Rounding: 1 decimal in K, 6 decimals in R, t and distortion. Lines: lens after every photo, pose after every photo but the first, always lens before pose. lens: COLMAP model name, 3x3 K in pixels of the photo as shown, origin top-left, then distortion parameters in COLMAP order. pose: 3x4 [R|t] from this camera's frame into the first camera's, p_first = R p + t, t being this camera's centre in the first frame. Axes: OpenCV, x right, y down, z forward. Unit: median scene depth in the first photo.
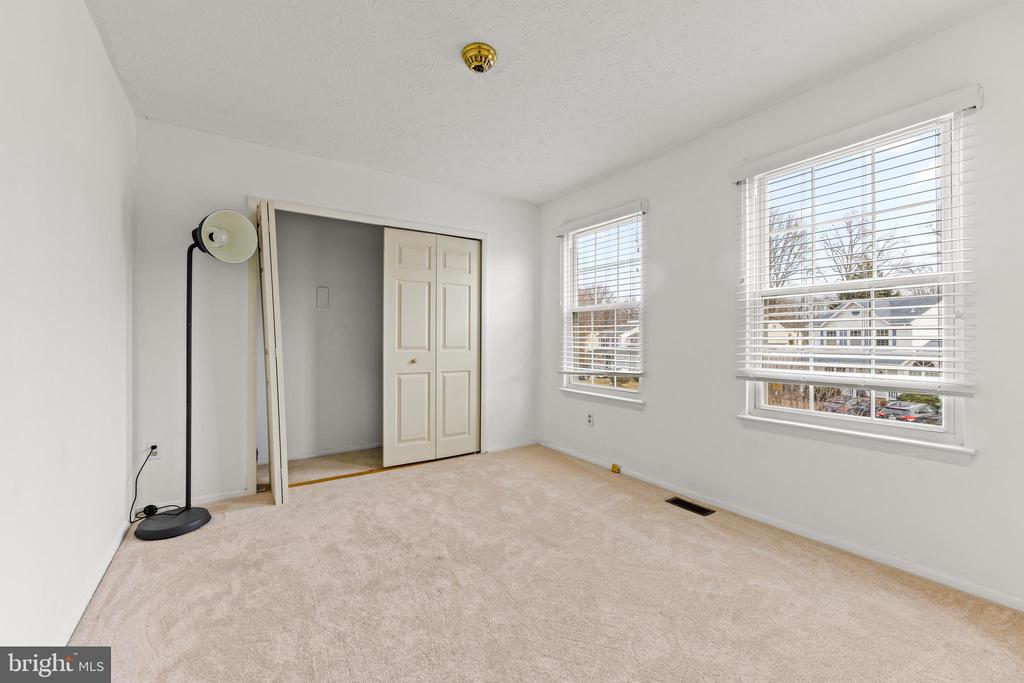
lens RADIAL K [[412.5, 0, 513.7], [0, 412.5, 336.8], [0, 0, 1]] dist [-0.001769, 0.001264]
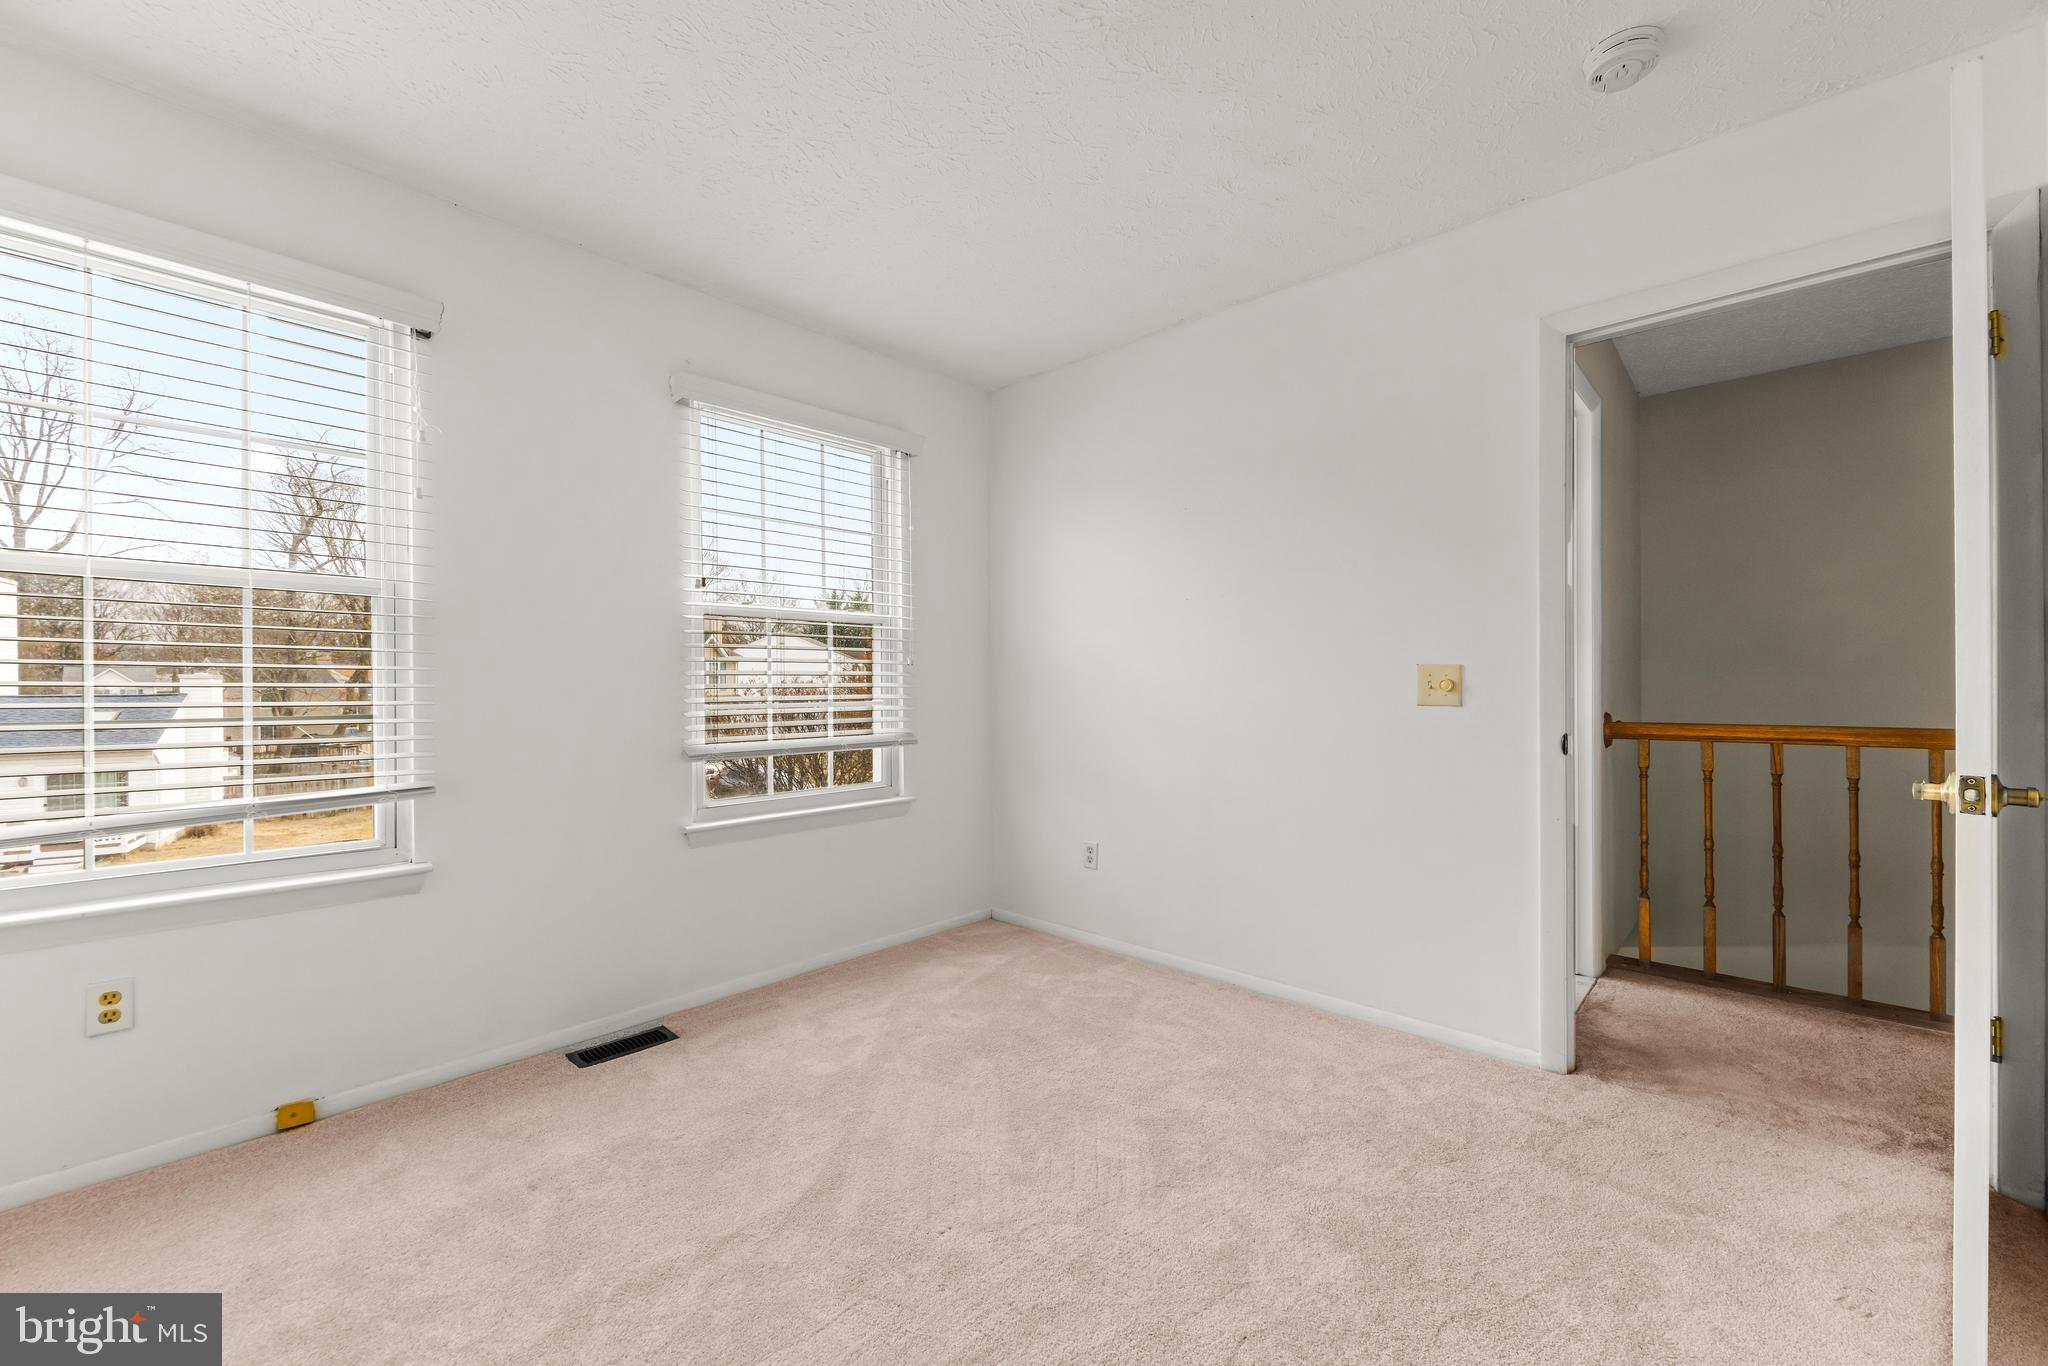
lens RADIAL K [[825.0, 0, 1028.7], [0, 825.0, 688.1], [0, 0, 1]] dist [-0.001769, 0.001264]
pose [[-0.228873, -0.005546, 0.973440, -0.642048], [-0.003793, 0.999981, 0.004805, -0.000917], [-0.973449, -0.002592, -0.228890, 0.843234]]
